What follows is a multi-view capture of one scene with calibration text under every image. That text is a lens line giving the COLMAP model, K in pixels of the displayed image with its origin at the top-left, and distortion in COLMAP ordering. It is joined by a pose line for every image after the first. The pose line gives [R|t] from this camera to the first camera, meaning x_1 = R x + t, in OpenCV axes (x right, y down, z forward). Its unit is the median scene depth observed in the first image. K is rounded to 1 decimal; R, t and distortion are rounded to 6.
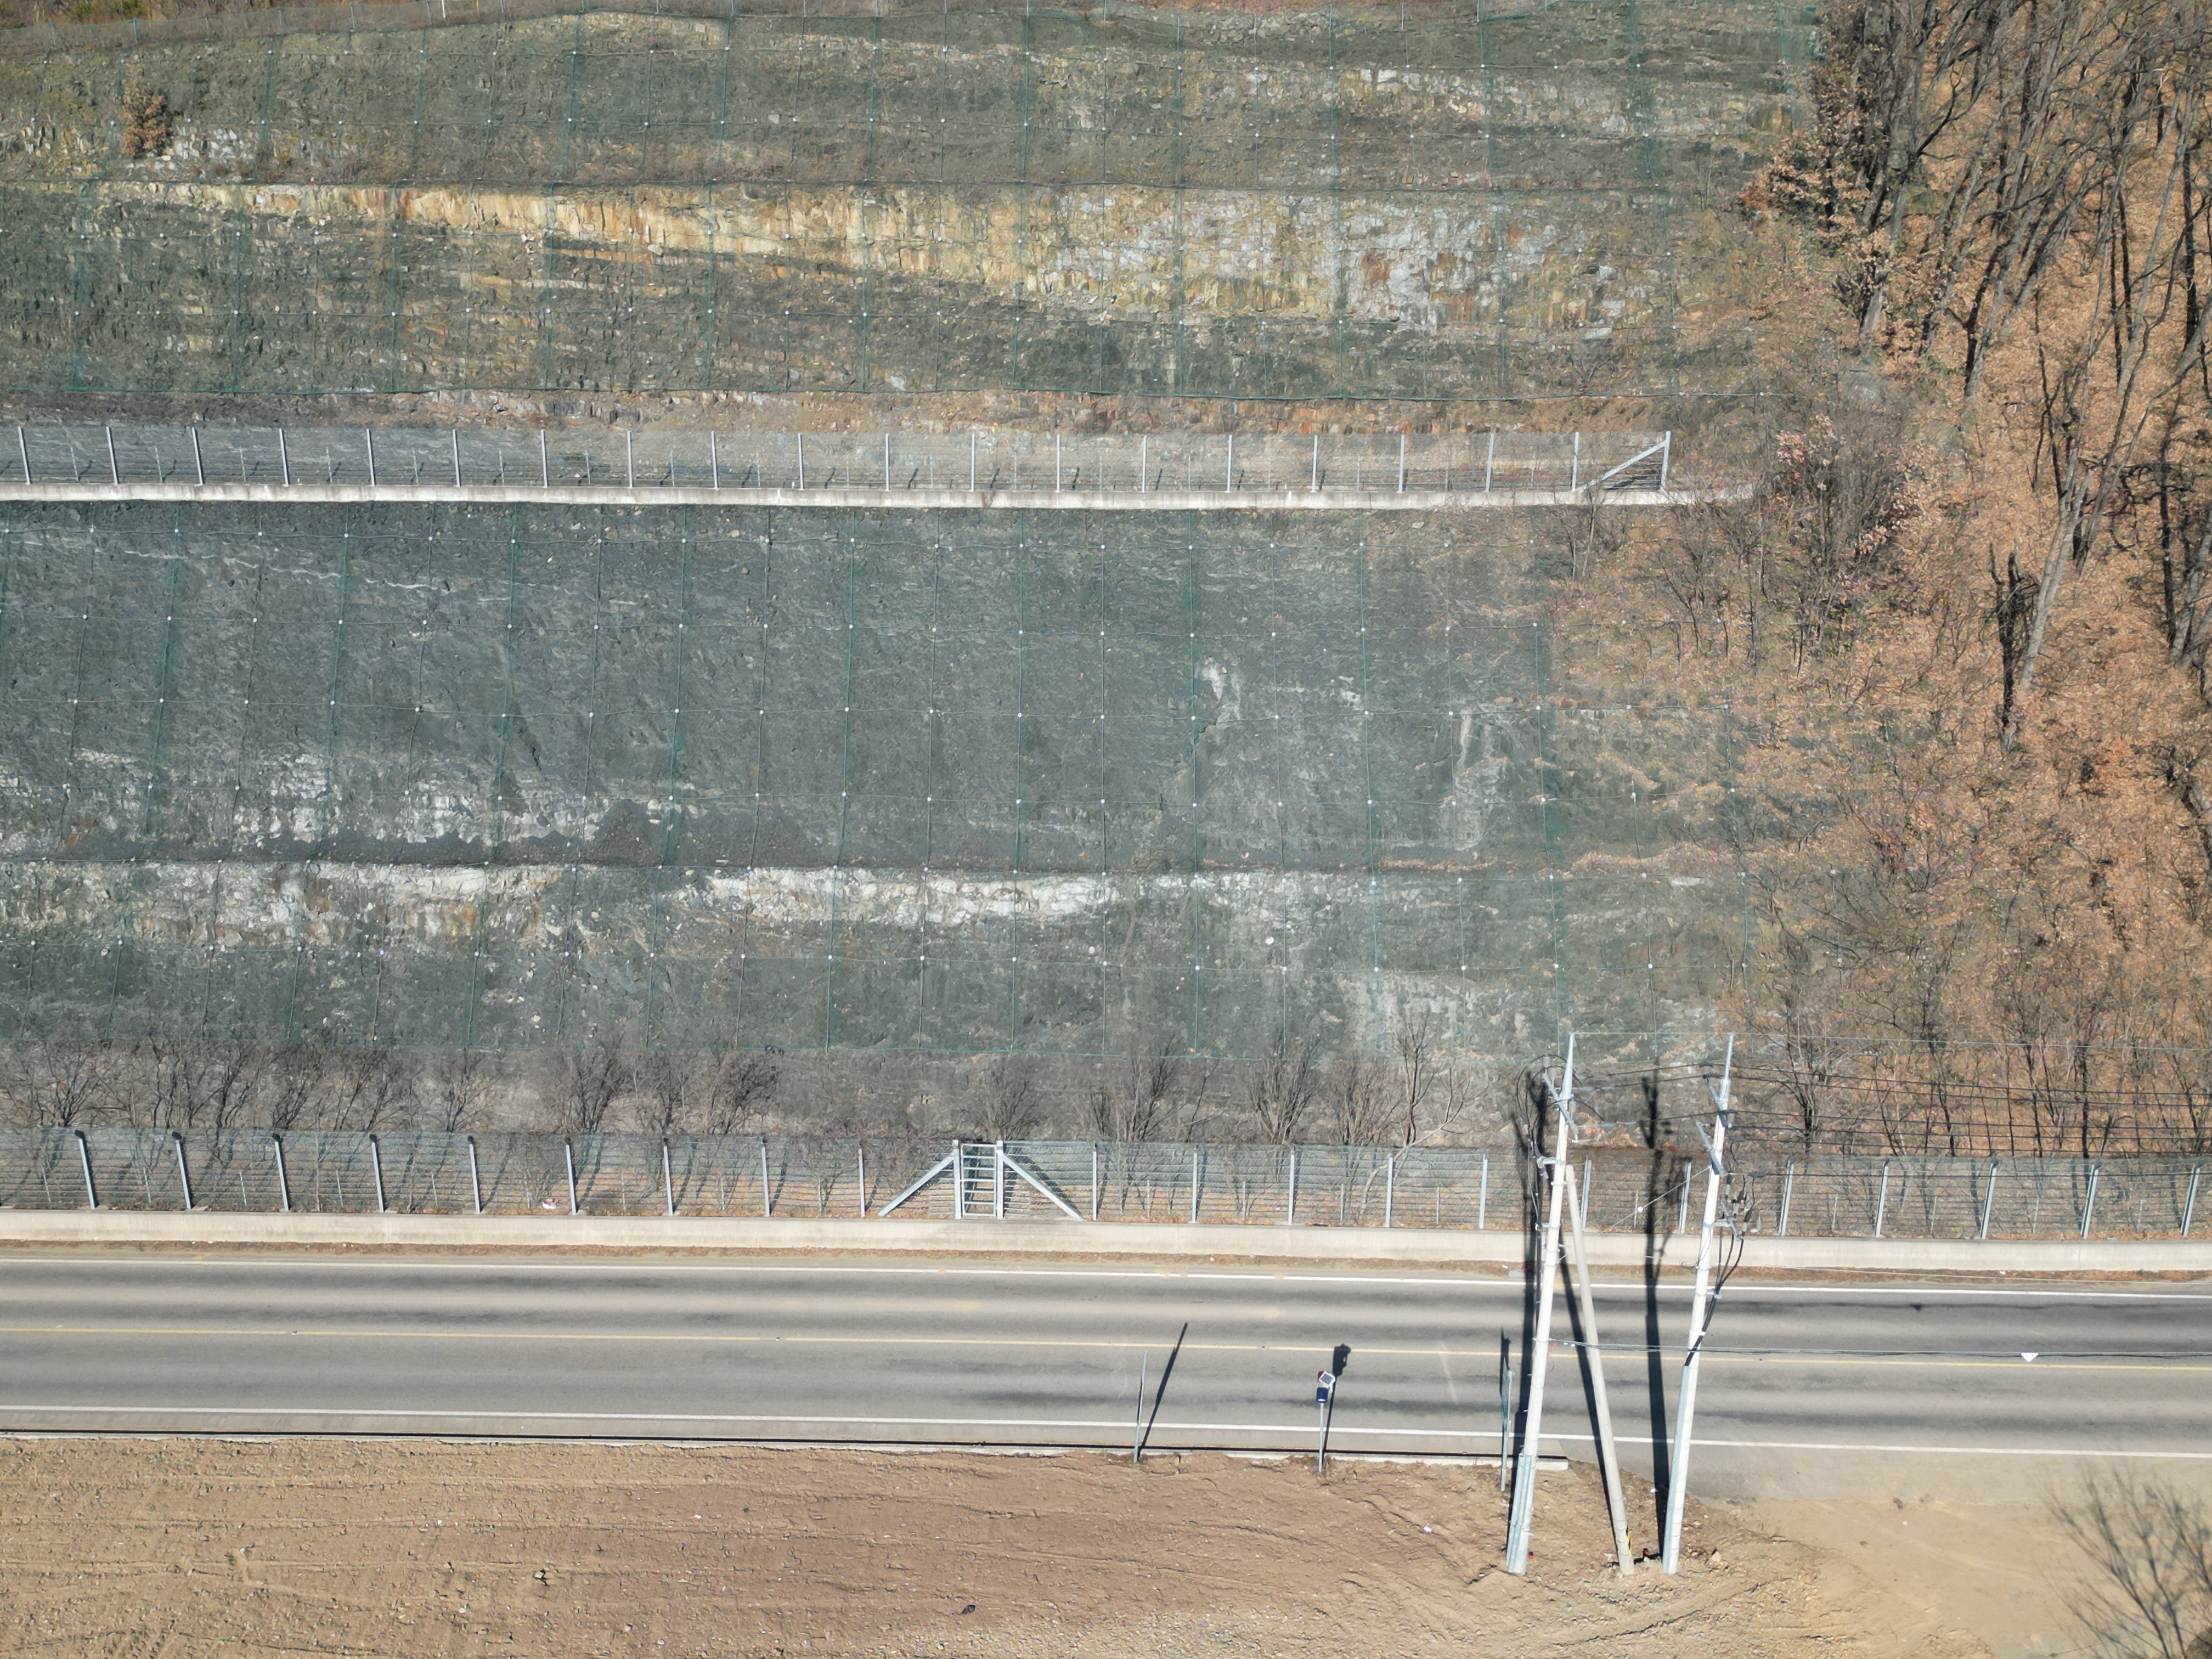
lens RADIAL K [[1994.6, 0, 1106.0], [0, 1994.6, 829.5], [0, 0, 1]] dist [0.107052, -0.176859]
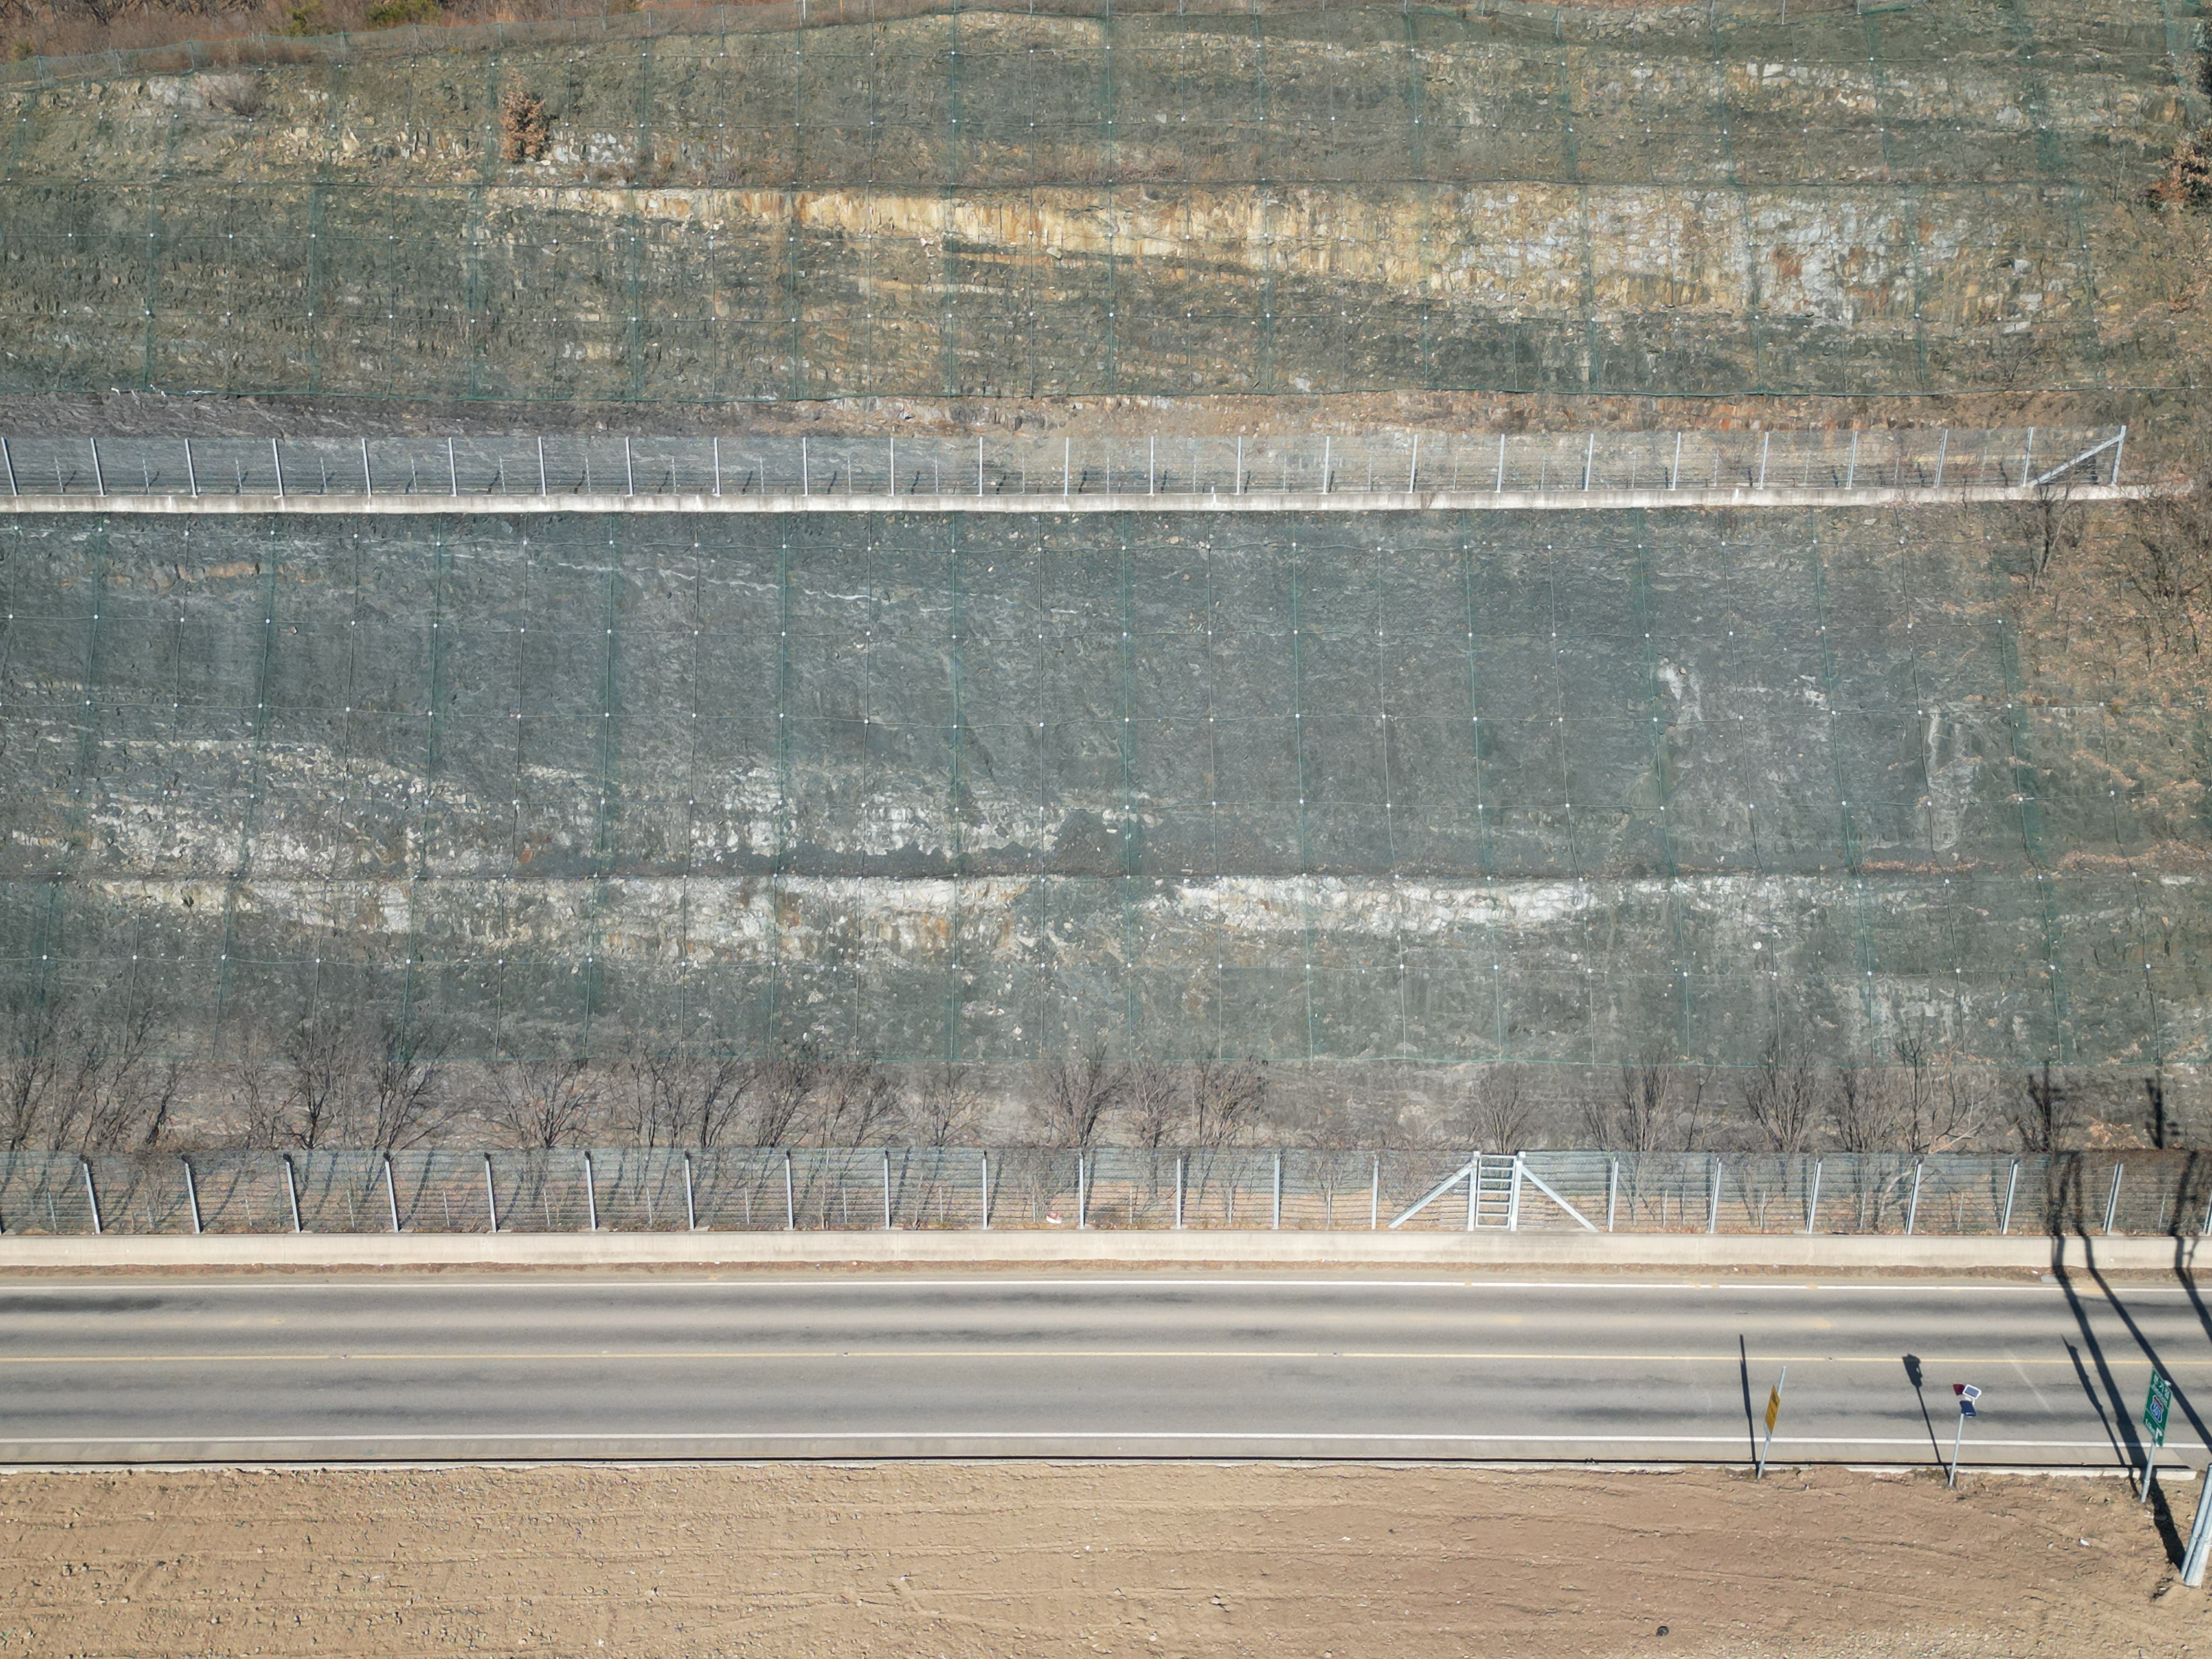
lens RADIAL K [[1993.8, 0, 1101.0], [0, 1993.8, 836.0], [0, 0, 1]] dist [0.057846, -0.044056]
pose [[0.999705, -0.011556, 0.021340, -0.240263], [0.011448, 0.999921, 0.005173, -0.006489], [-0.021398, -0.004927, 0.999759, 0.016512]]
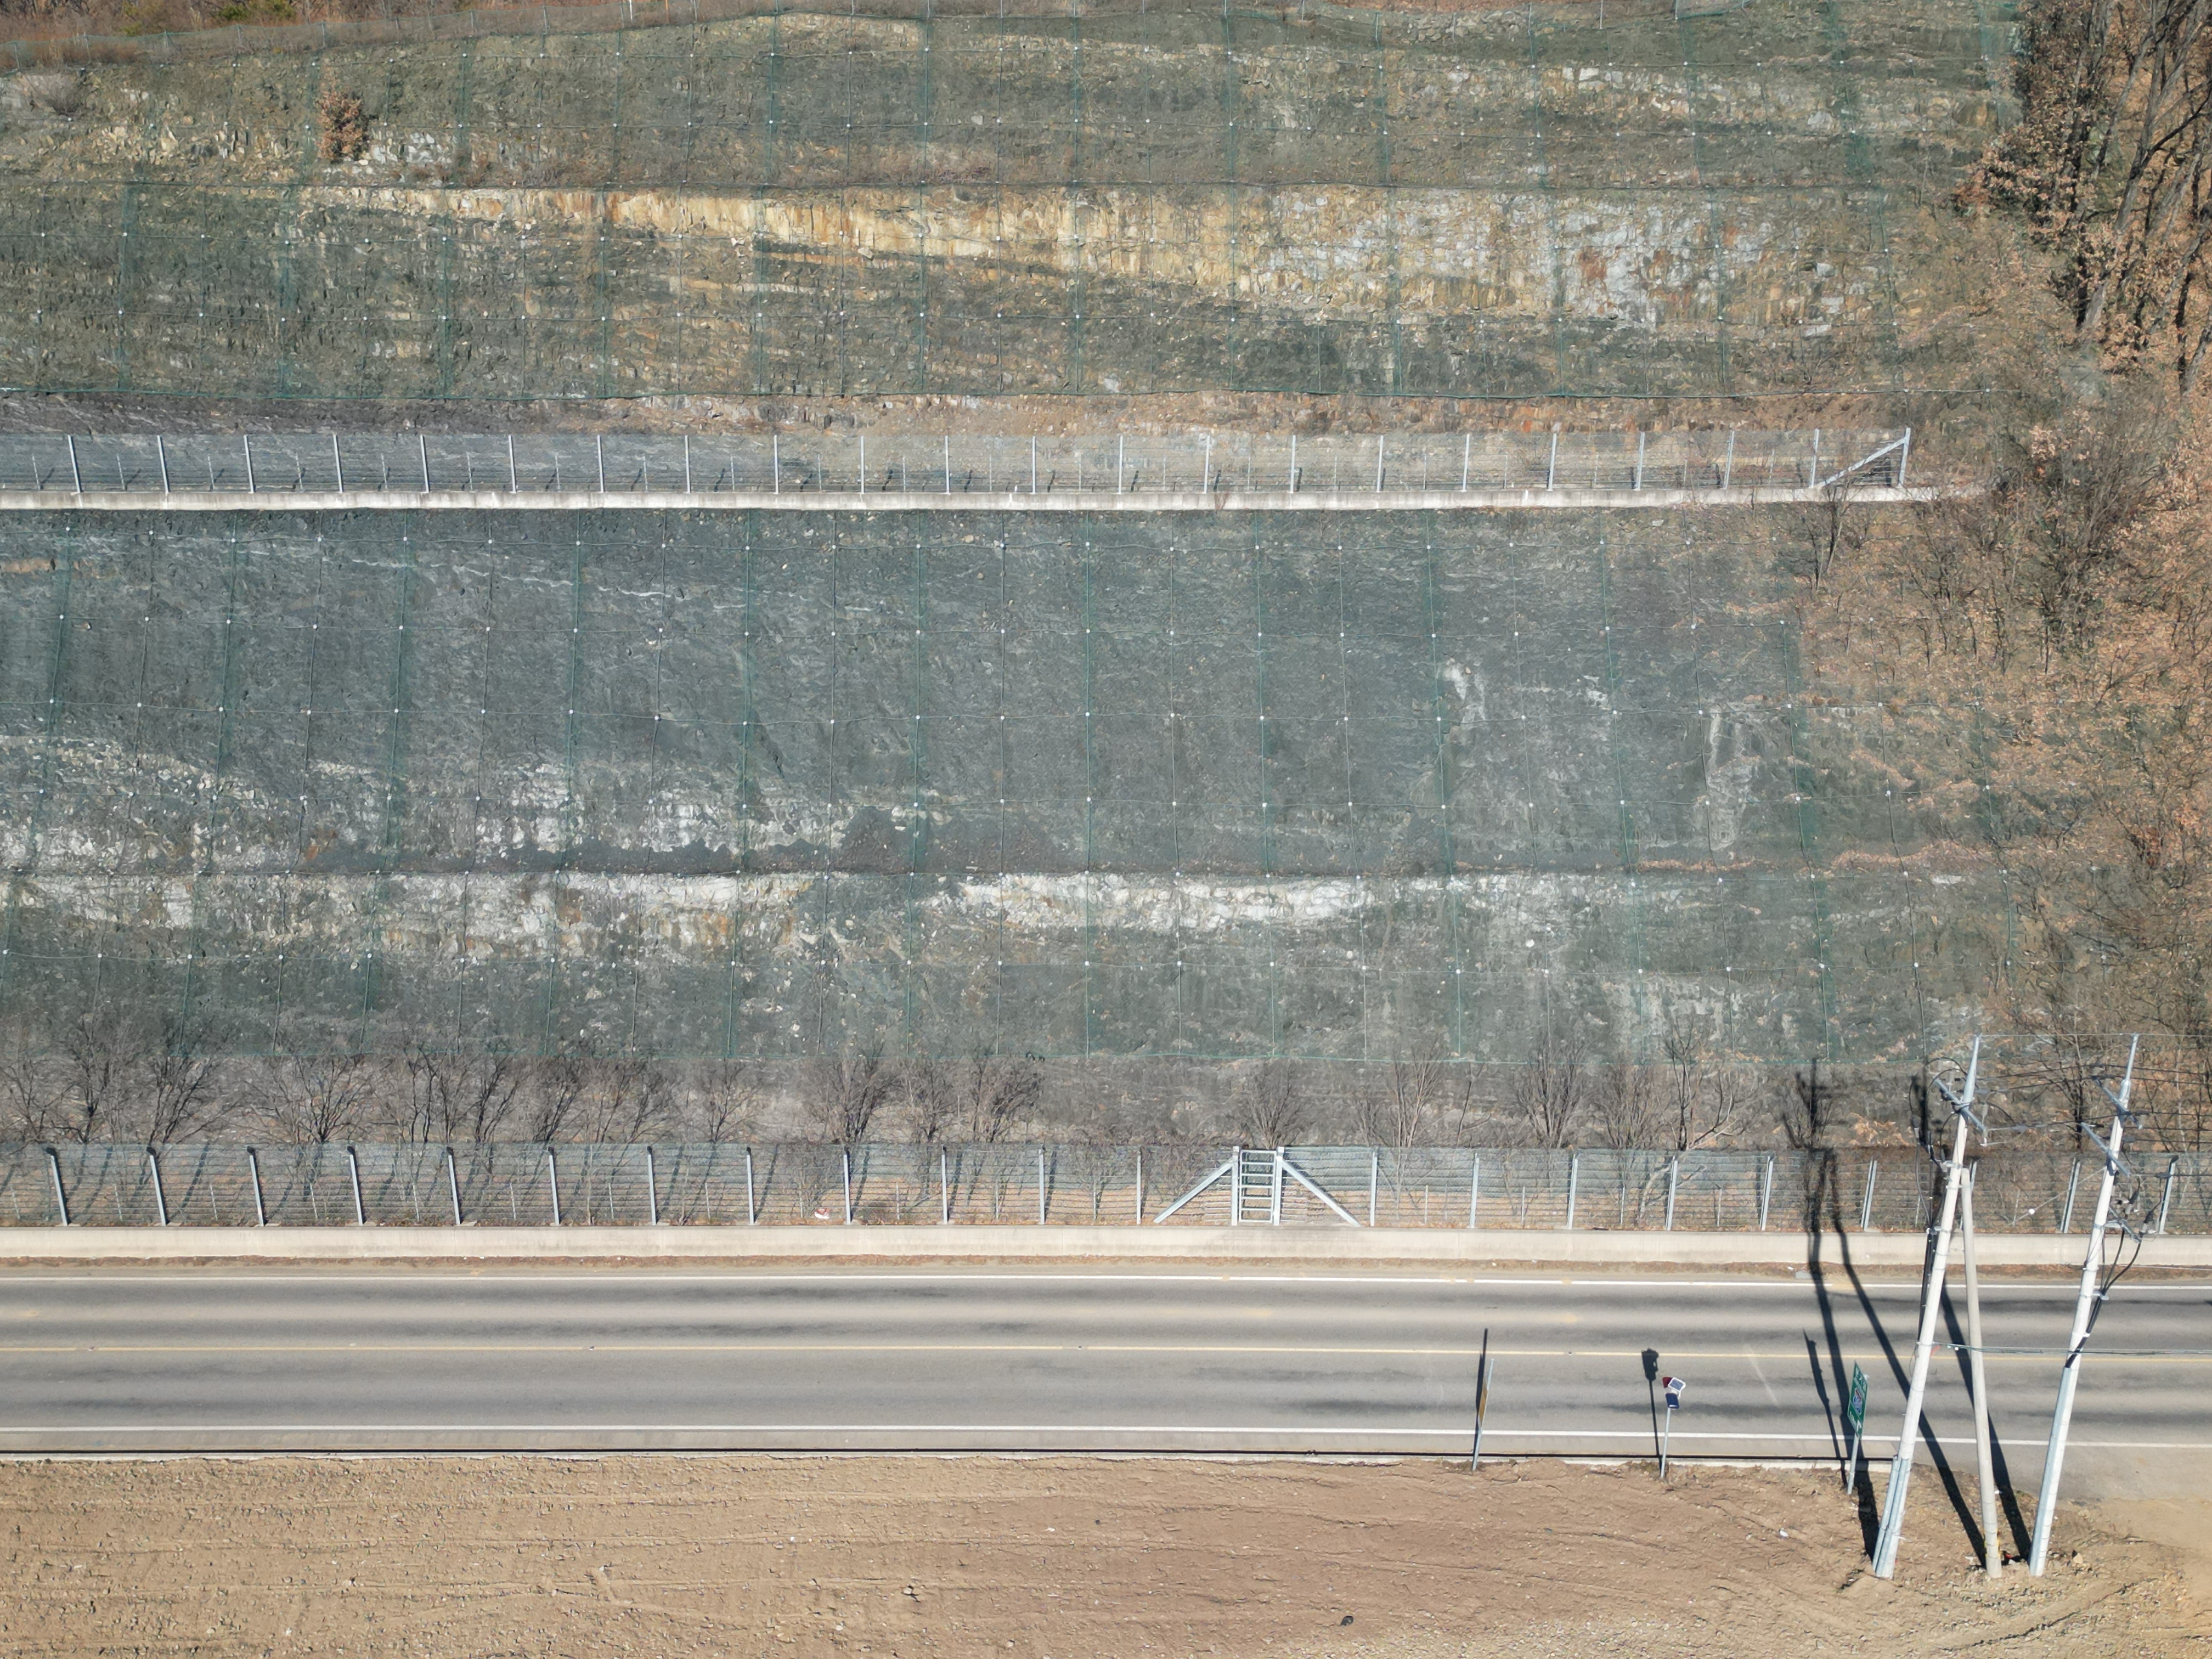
lens RADIAL K [[1993.8, 0, 1101.0], [0, 1993.8, 836.0], [0, 0, 1]] dist [0.057846, -0.044056]
pose [[0.999812, -0.009095, 0.017131, -0.135668], [0.009039, 0.999954, 0.003313, -0.002498], [-0.017161, -0.003158, 0.999848, 0.009737]]
